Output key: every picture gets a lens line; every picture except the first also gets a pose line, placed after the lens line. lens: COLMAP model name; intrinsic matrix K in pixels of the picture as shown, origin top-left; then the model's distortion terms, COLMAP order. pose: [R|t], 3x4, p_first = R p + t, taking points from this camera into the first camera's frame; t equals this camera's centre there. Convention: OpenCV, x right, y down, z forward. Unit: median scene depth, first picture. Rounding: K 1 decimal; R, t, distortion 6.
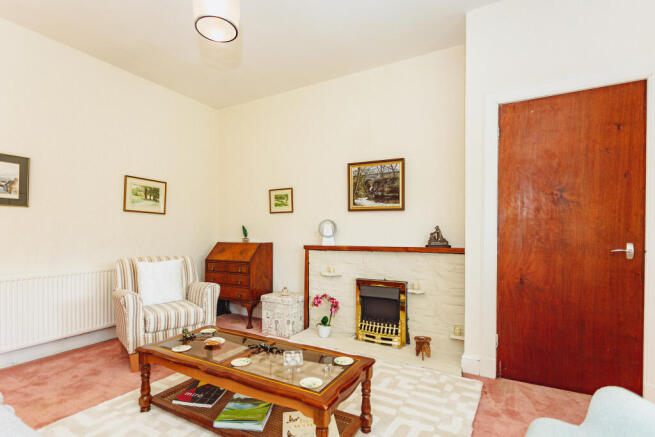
lens RADIAL K [[309.6, 0, 311.7], [0, 309.6, 236.9], [0, 0, 1]] dist [0.004628, 0.000960]
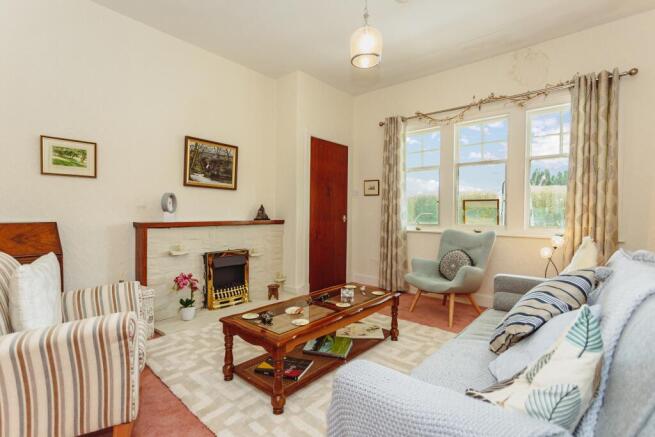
lens RADIAL K [[309.6, 0, 327.6], [0, 309.6, 221.9], [0, 0, 1]] dist [0.004628, 0.000960]
pose [[0.207779, -0.031206, 0.977678, -0.773045], [-0.001115, 0.999483, 0.032139, -0.002803], [-0.978175, -0.007768, 0.207637, 0.391758]]
